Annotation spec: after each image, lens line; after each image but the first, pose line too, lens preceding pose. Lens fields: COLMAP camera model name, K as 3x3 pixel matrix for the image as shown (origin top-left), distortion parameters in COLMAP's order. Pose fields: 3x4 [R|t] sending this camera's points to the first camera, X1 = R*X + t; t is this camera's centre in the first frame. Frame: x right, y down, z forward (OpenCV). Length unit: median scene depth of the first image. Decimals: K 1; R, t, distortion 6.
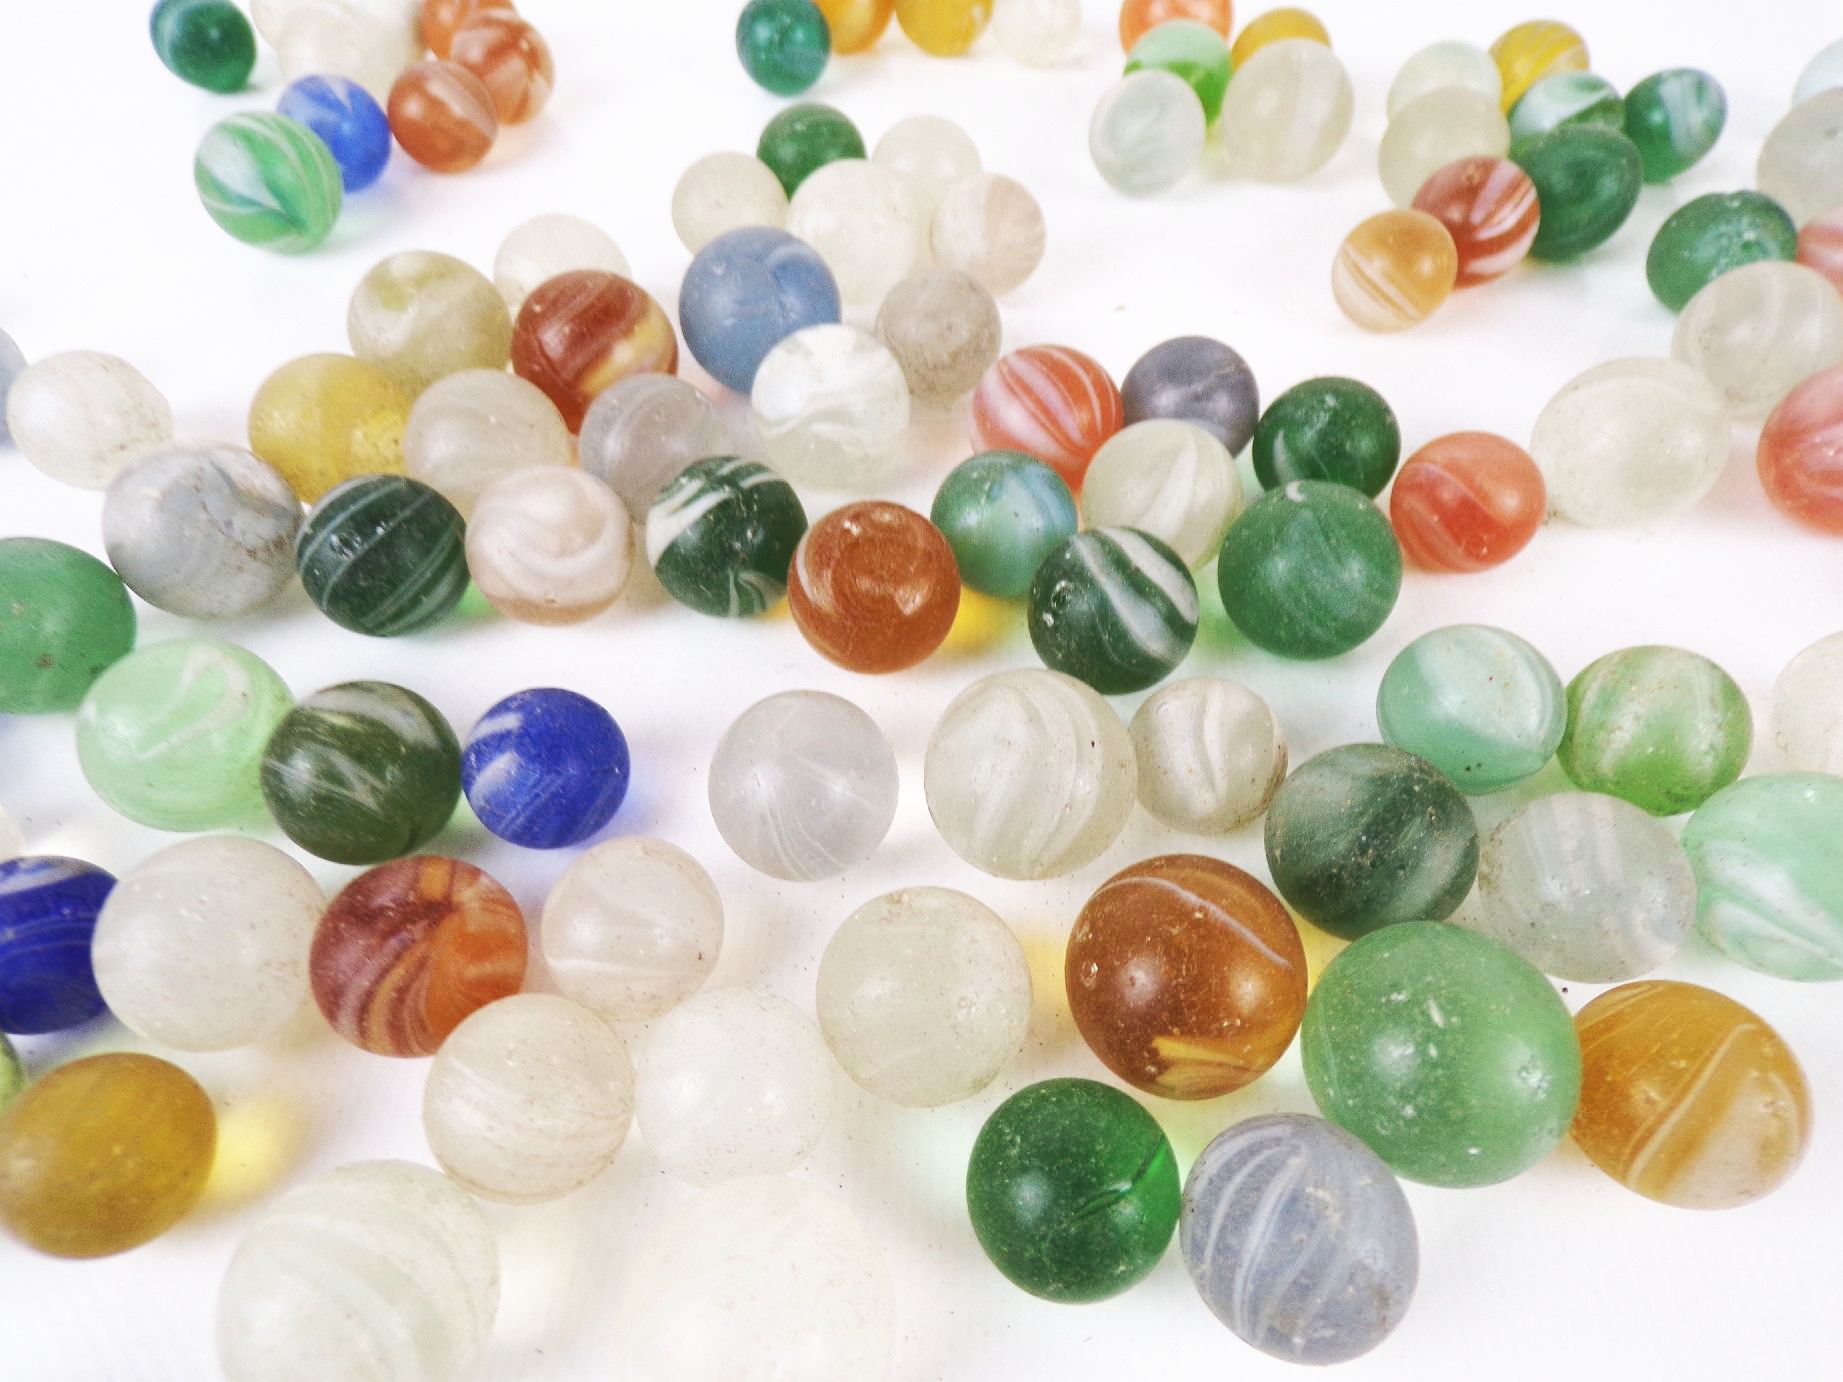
lens RADIAL K [[1239.6, 0, 921.5], [0, 1239.6, 691.0], [0, 0, 1]] dist [0.005737, 0.000399]
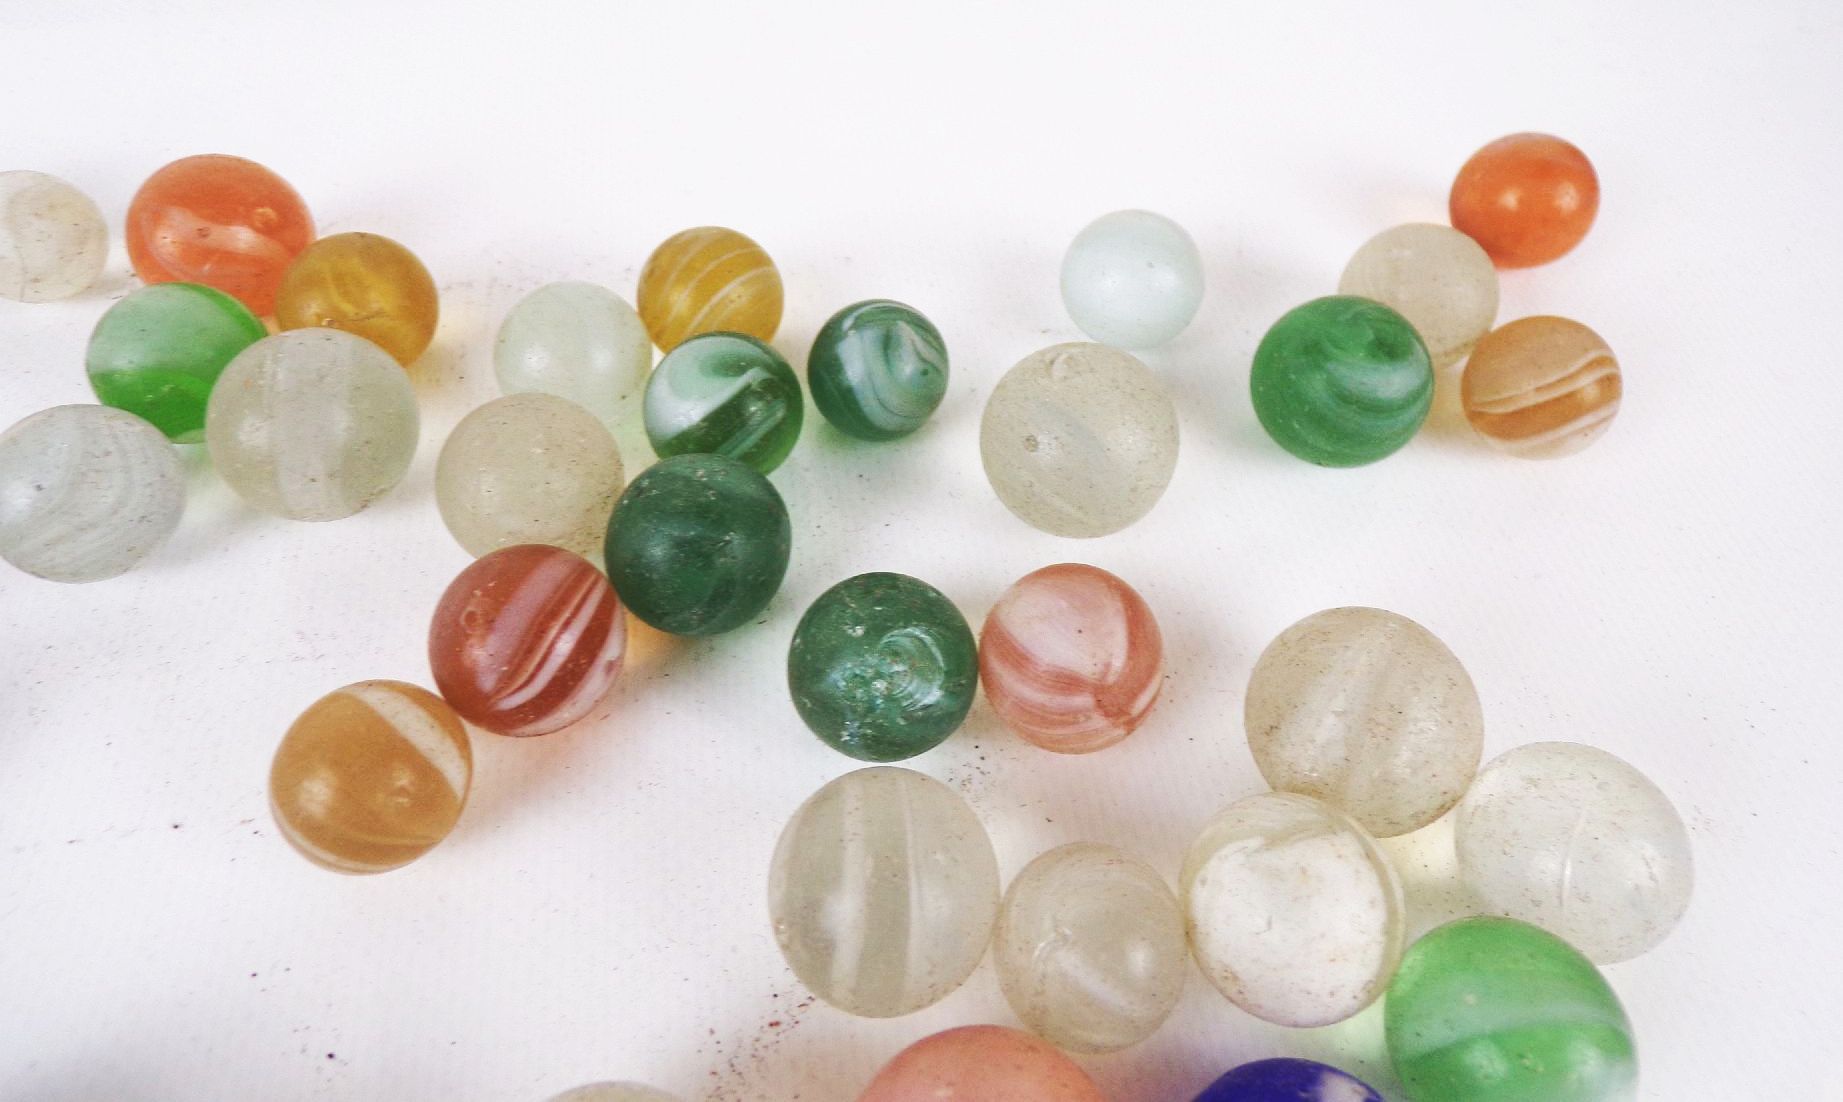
lens RADIAL K [[1253.5, 0, 920.3], [0, 1253.5, 401.5], [0, 0, 1]] dist [0.004726, -0.000930]
pose [[0.977374, -0.130545, 0.166426, 0.690332], [0.139576, 0.989246, -0.043724, -0.556649], [-0.158928, 0.065963, 0.985084, 0.394056]]
